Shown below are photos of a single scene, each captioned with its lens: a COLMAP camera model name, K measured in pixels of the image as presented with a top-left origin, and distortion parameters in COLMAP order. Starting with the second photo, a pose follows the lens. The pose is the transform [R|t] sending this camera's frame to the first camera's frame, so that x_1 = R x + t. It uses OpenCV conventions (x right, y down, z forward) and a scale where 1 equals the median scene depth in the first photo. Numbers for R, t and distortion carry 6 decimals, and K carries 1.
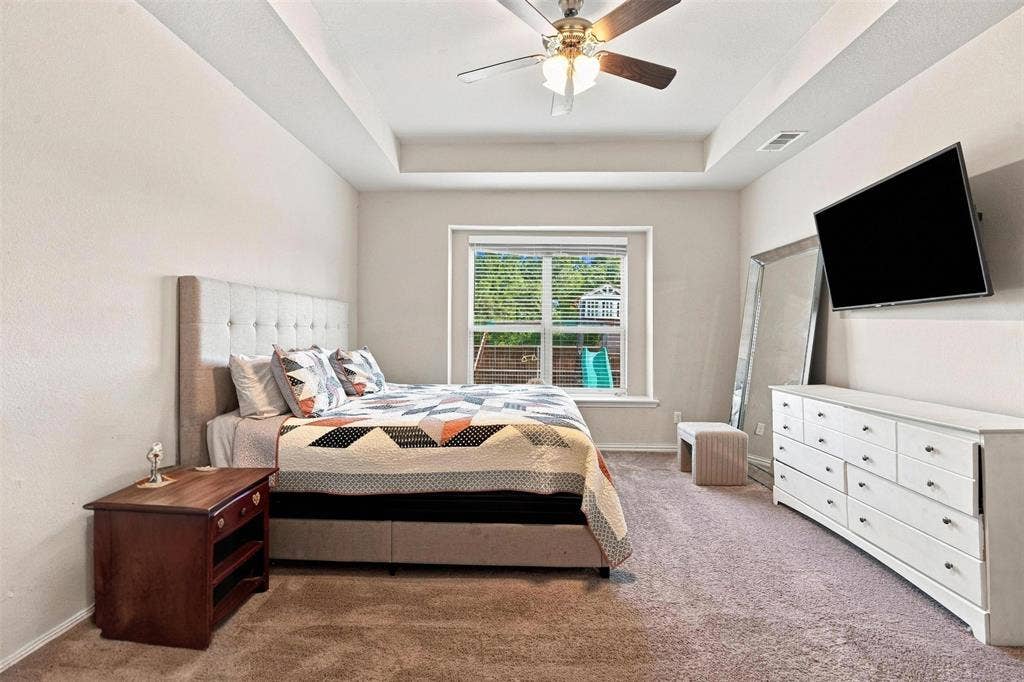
lens RADIAL K [[471.4, 0, 509.2], [0, 471.4, 325.4], [0, 0, 1]] dist [0.000010, -0.000070]
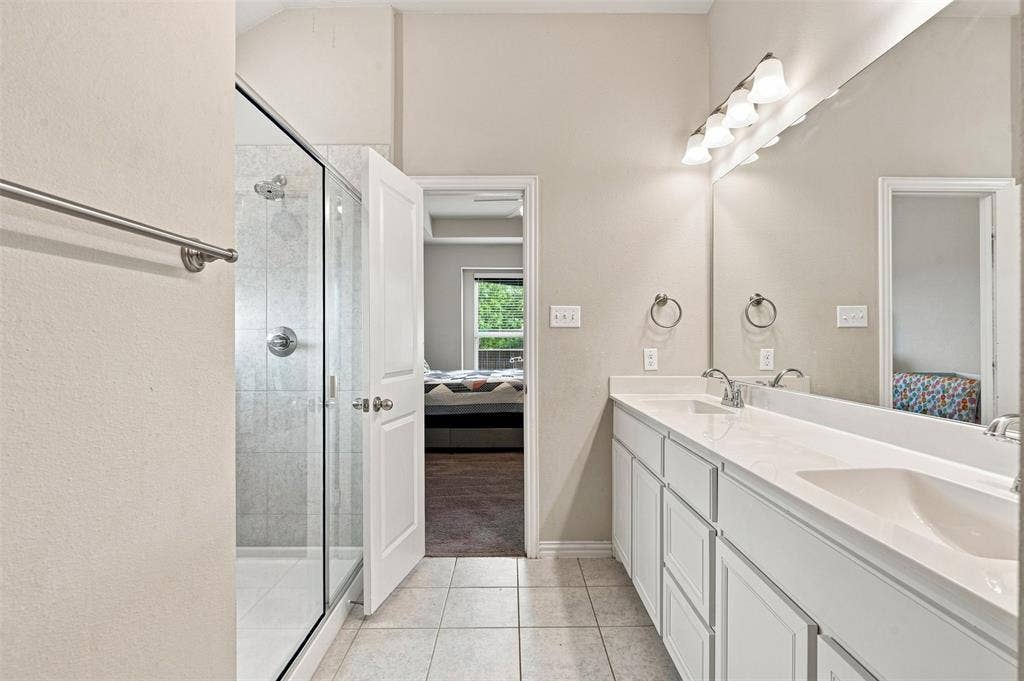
lens RADIAL K [[460.9, 0, 508.7], [0, 460.9, 338.9], [0, 0, 1]] dist [0.000589, -0.000039]
pose [[0.999625, -0.008009, 0.026199, -0.034913], [0.007542, 0.999812, 0.017883, -0.015913], [-0.026337, -0.017679, 0.999497, -1.032074]]
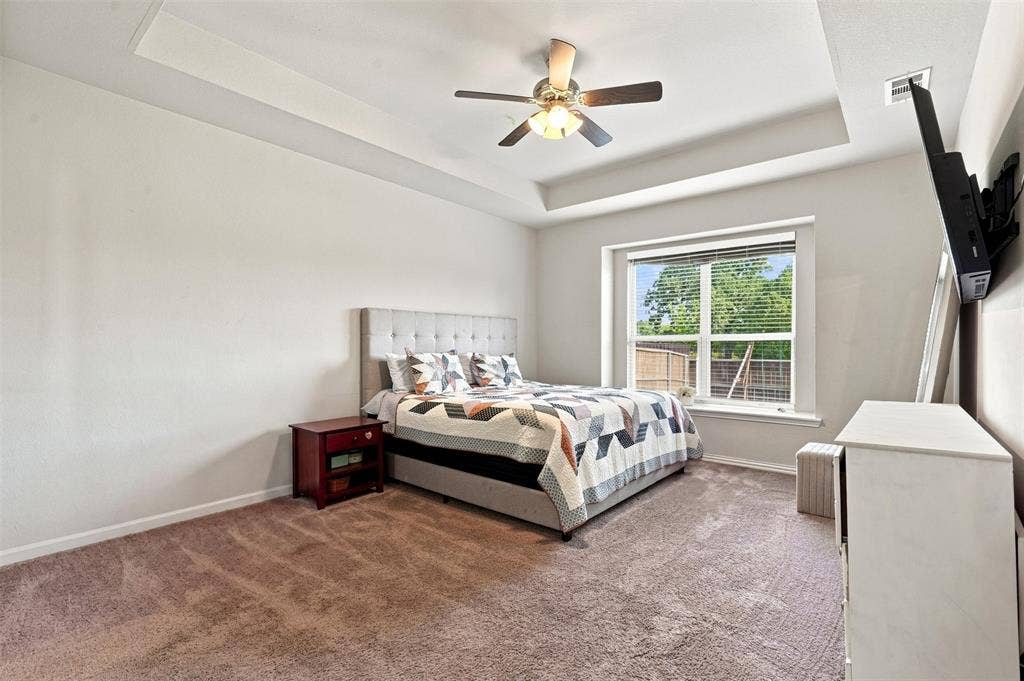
lens RADIAL K [[460.9, 0, 508.7], [0, 460.9, 338.9], [0, 0, 1]] dist [0.000589, -0.000039]
pose [[0.783101, -0.015158, -0.621710, 0.790385], [0.012680, 0.999884, -0.008407, 0.029581], [0.621765, -0.001300, 0.783203, -0.004570]]
